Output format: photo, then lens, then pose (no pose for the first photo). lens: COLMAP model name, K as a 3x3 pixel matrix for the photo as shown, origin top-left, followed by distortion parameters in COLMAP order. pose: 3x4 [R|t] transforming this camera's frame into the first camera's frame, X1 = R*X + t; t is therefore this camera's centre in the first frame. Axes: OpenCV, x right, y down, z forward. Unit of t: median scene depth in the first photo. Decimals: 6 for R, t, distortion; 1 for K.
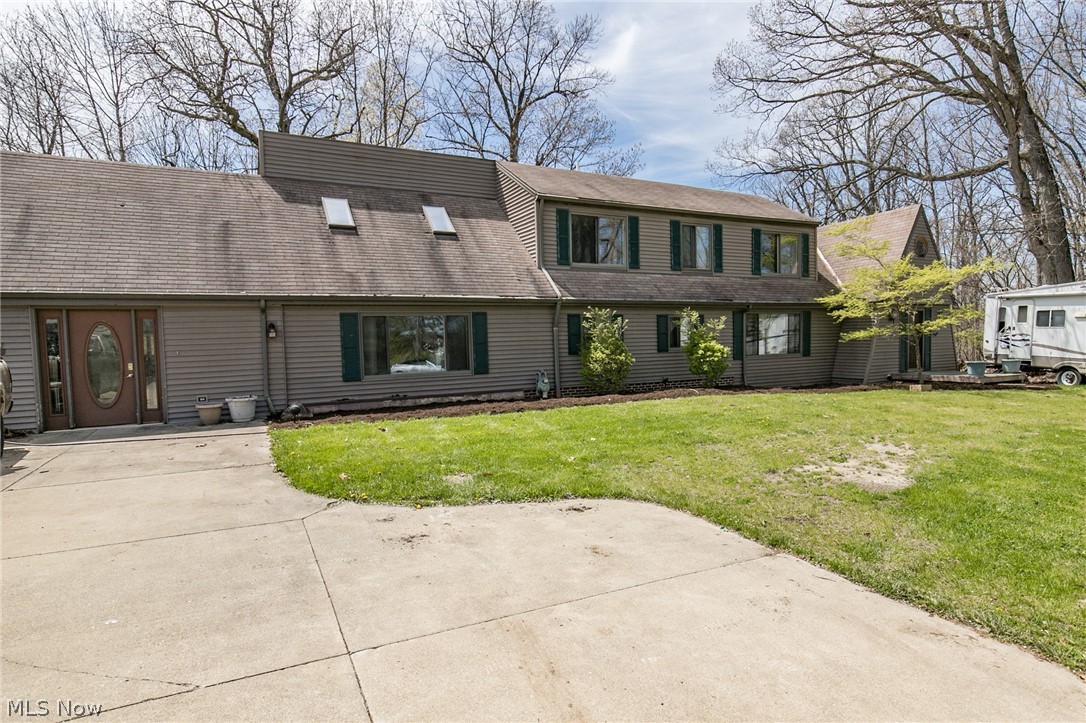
lens RADIAL K [[621.4, 0, 541.8], [0, 621.4, 358.3], [0, 0, 1]] dist [0.007644, 0.001706]
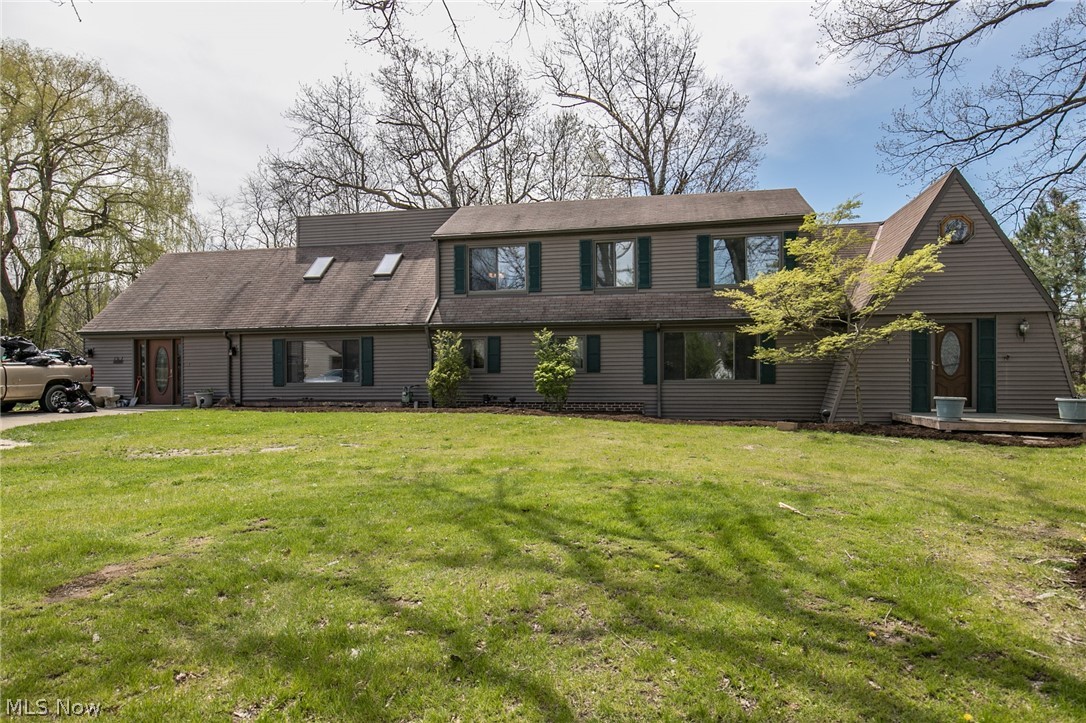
lens RADIAL K [[621.4, 0, 540.6], [0, 621.4, 366.8], [0, 0, 1]] dist [0.007644, 0.001706]
pose [[0.769226, 0.013938, -0.638825, 0.906499], [-0.030473, 0.999425, -0.014887, -0.004349], [0.638250, 0.030918, 0.769208, 0.232095]]
